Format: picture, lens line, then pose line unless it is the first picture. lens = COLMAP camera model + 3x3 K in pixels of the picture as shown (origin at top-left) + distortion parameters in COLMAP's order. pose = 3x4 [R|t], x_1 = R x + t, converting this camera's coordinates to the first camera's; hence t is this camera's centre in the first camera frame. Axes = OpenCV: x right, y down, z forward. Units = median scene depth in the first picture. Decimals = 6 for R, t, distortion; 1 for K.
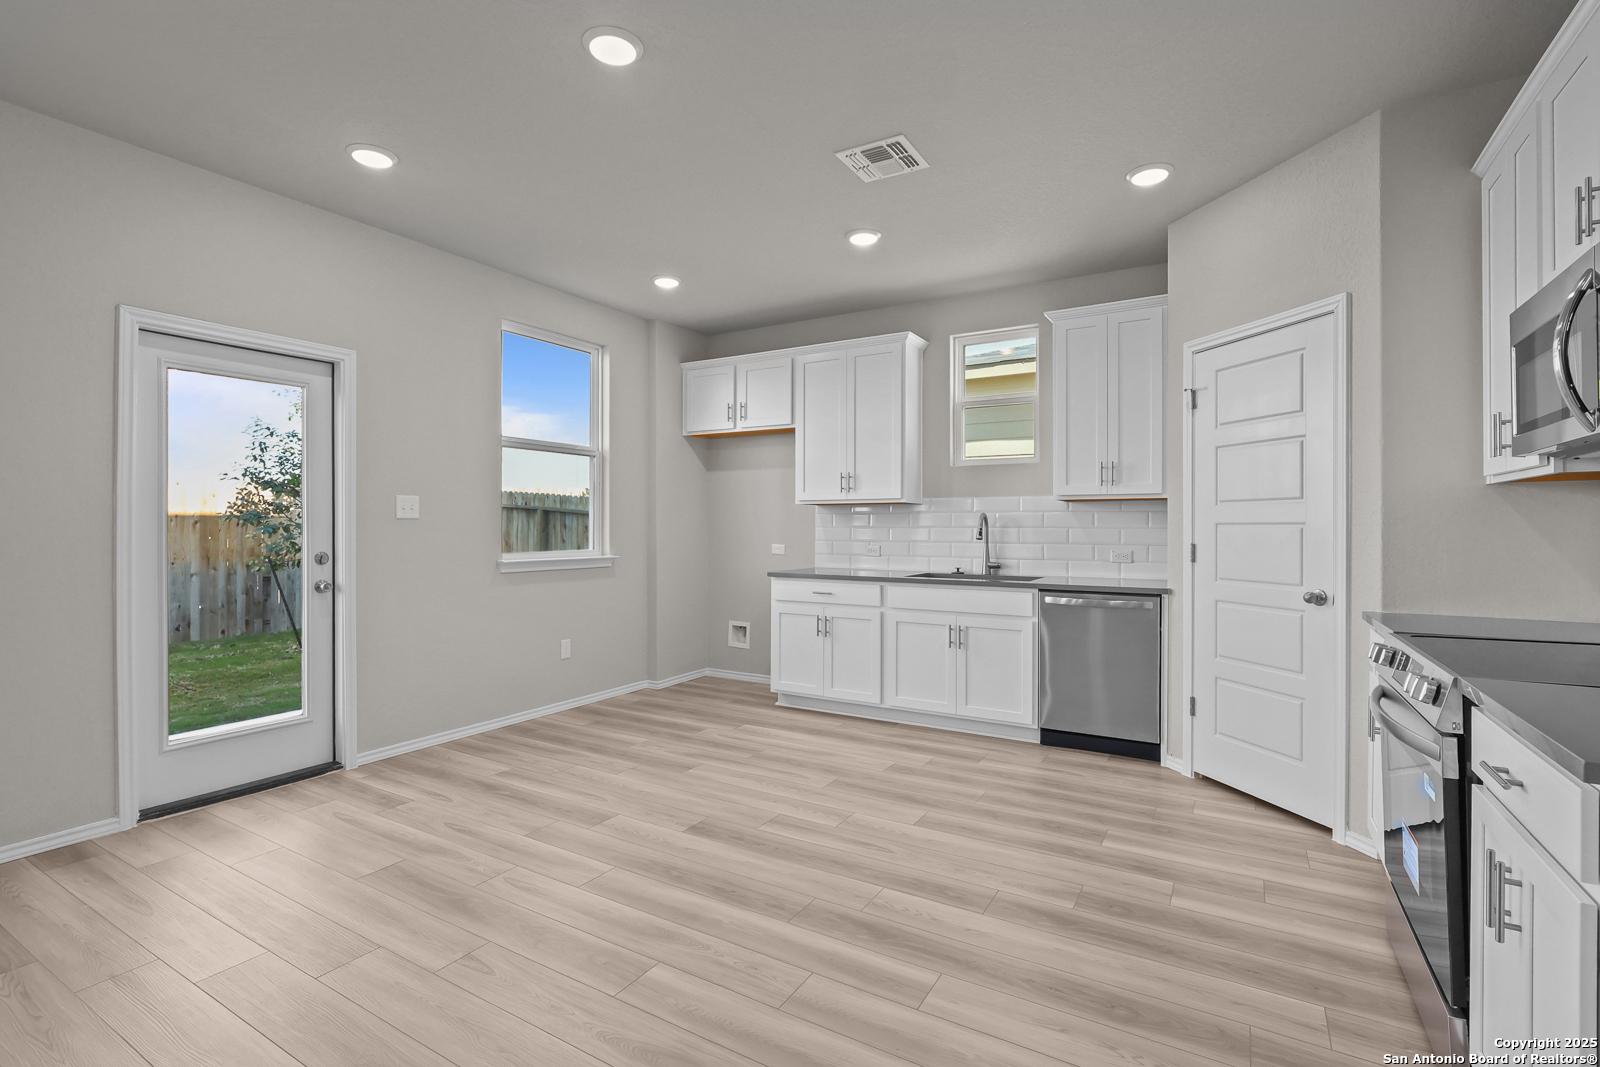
lens RADIAL K [[743.7, 0, 800.8], [0, 743.7, 524.3], [0, 0, 1]] dist [-0.004133, -0.000168]
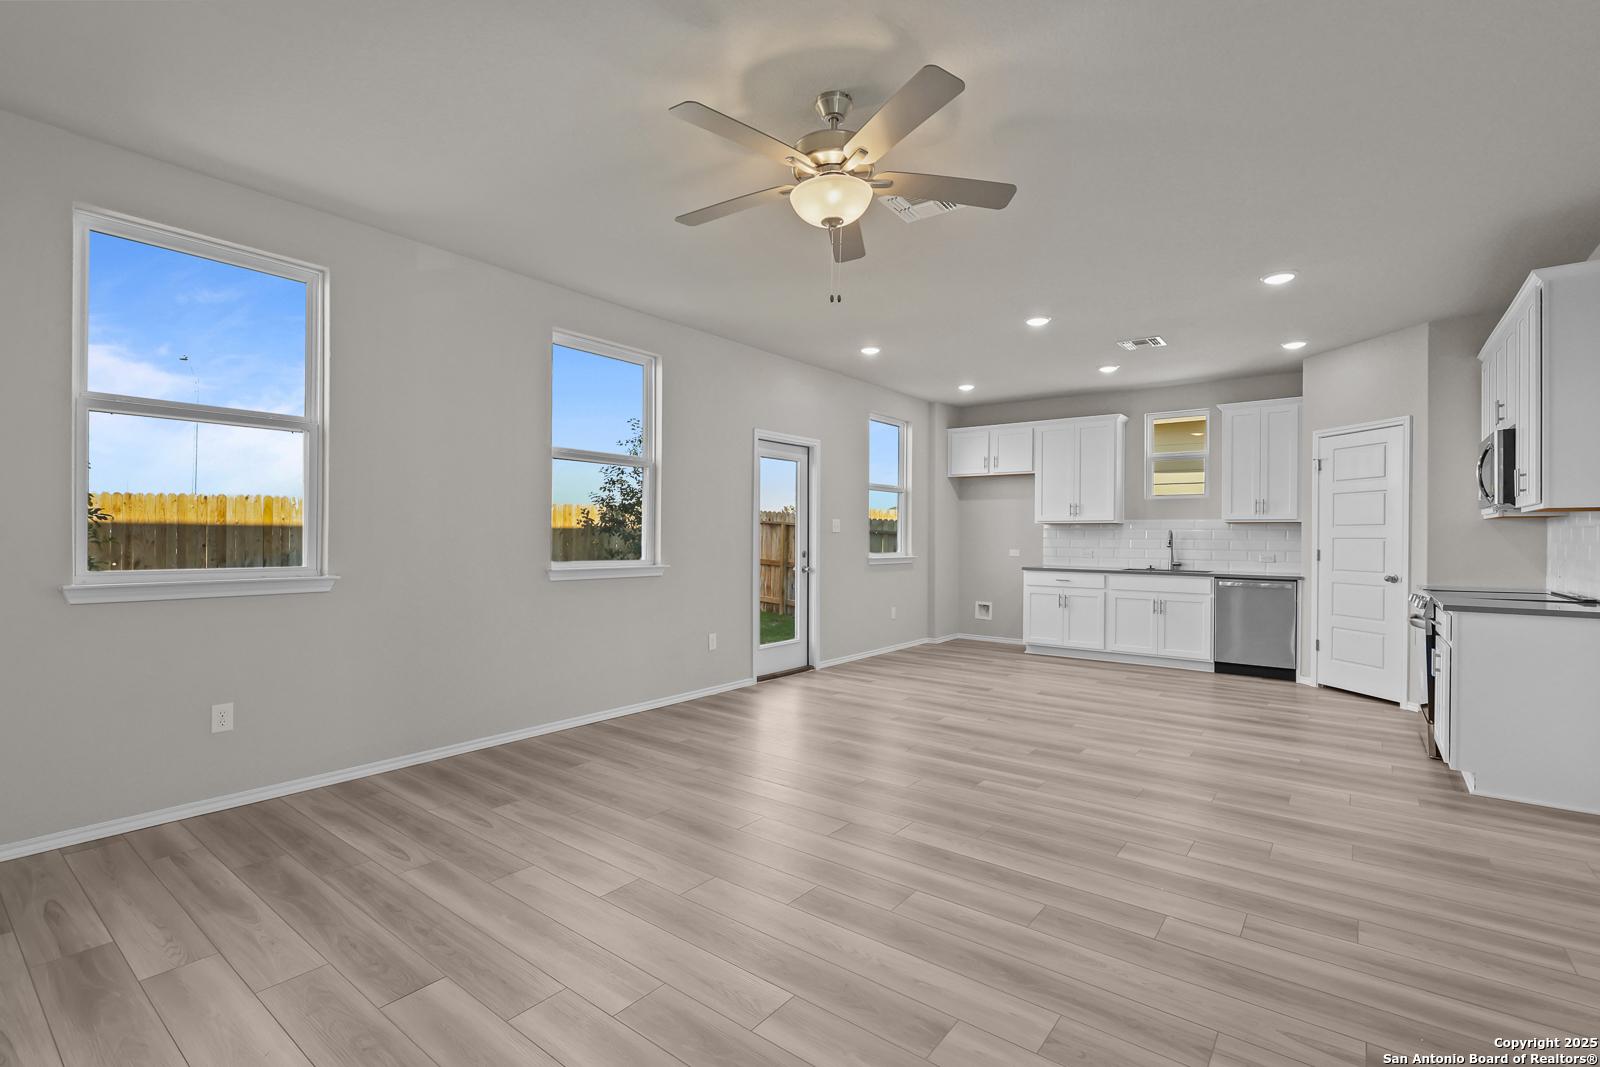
lens RADIAL K [[733.8, 0, 792.5], [0, 733.8, 536.8], [0, 0, 1]] dist [0.000876, 0.000177]
pose [[0.992333, 0.005386, -0.123477, -0.401544], [-0.005086, 0.999983, 0.002748, -0.001688], [0.123490, -0.002099, 0.992344, -0.714606]]
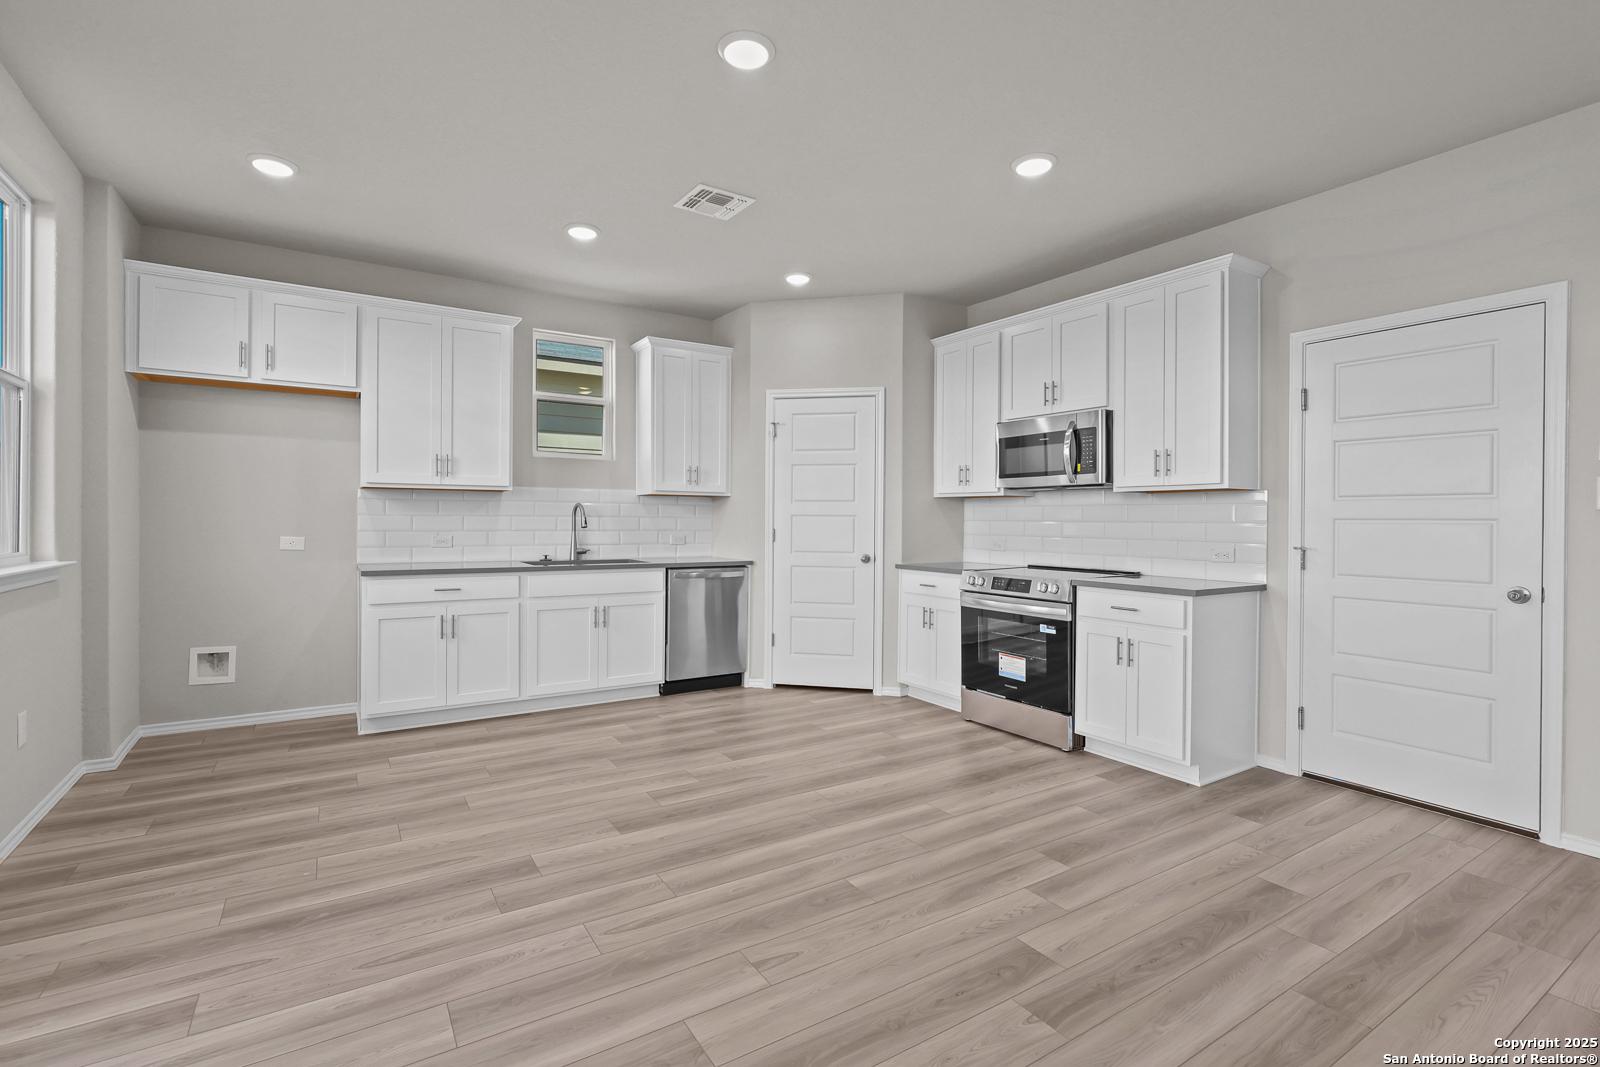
lens RADIAL K [[732.4, 0, 793.3], [0, 732.4, 519.8], [0, 0, 1]] dist [-0.004372, -0.000002]
pose [[0.451128, -0.000206, 0.892459, -0.648492], [-0.009250, 0.999945, 0.004906, 0.001008], [-0.892412, -0.010468, 0.451101, 0.273838]]
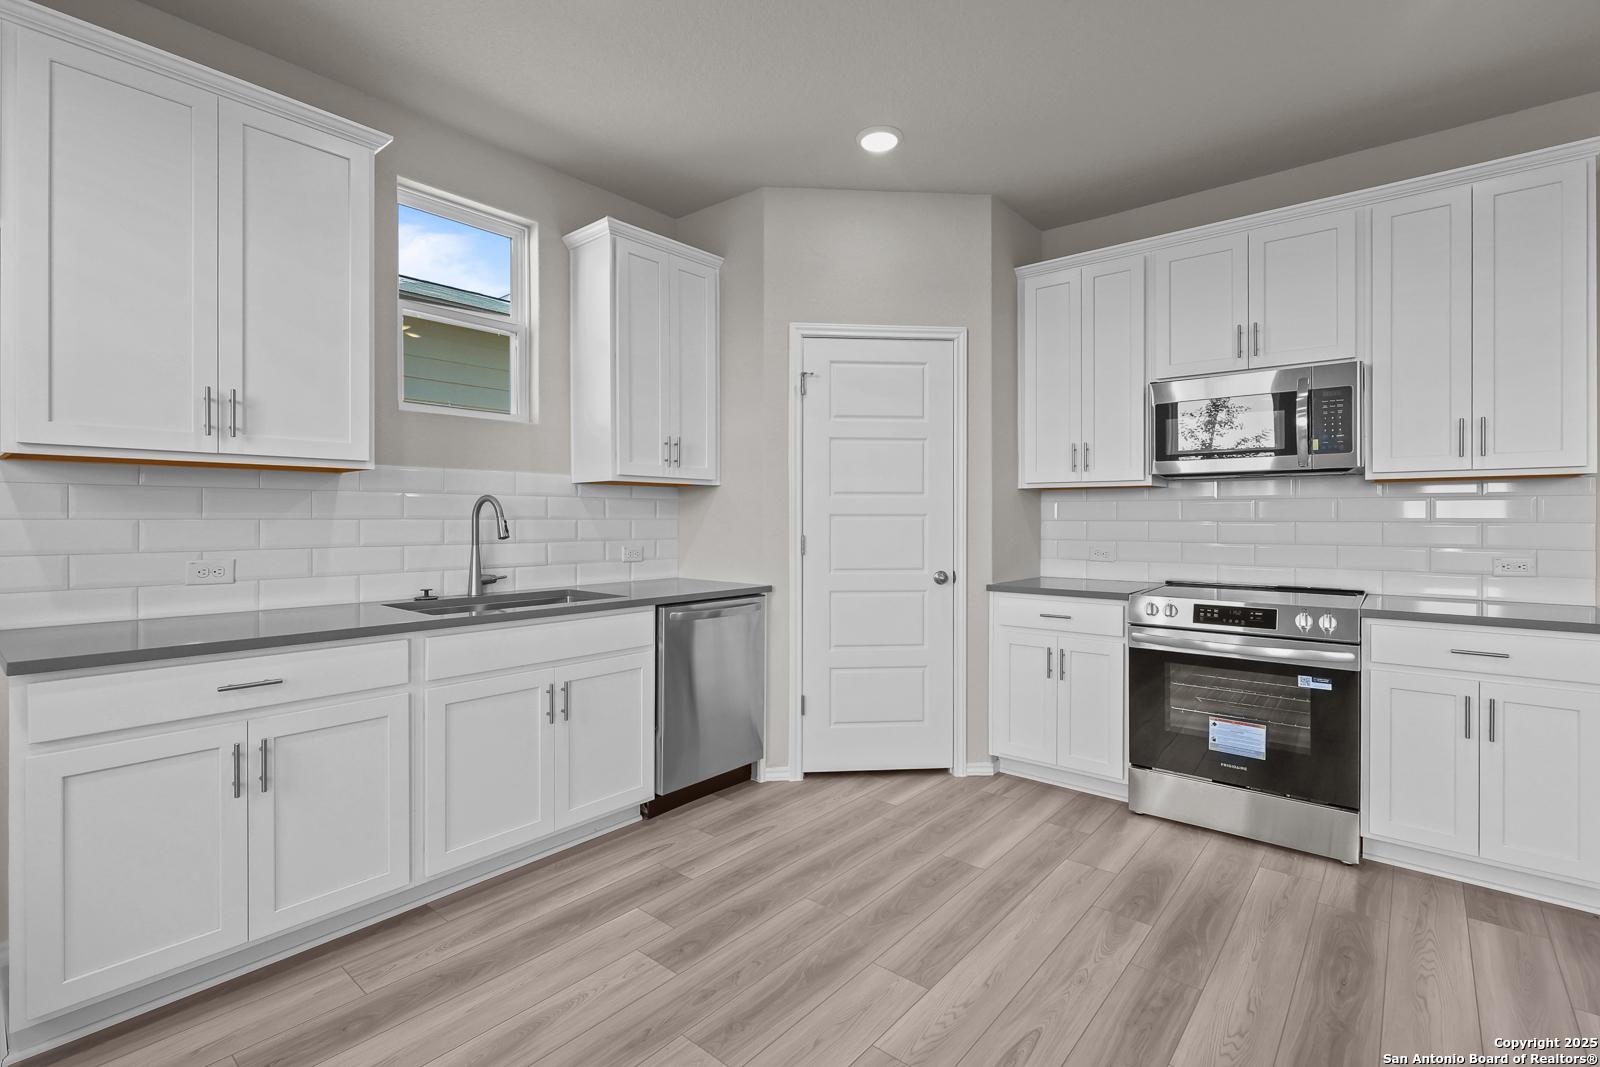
lens RADIAL K [[732.4, 0, 793.3], [0, 732.4, 519.8], [0, 0, 1]] dist [-0.004372, -0.000002]
pose [[0.164972, -0.004058, 0.986290, -0.353793], [-0.003902, 0.999981, 0.004767, 0.001296], [-0.986291, -0.004635, 0.164953, 0.747088]]
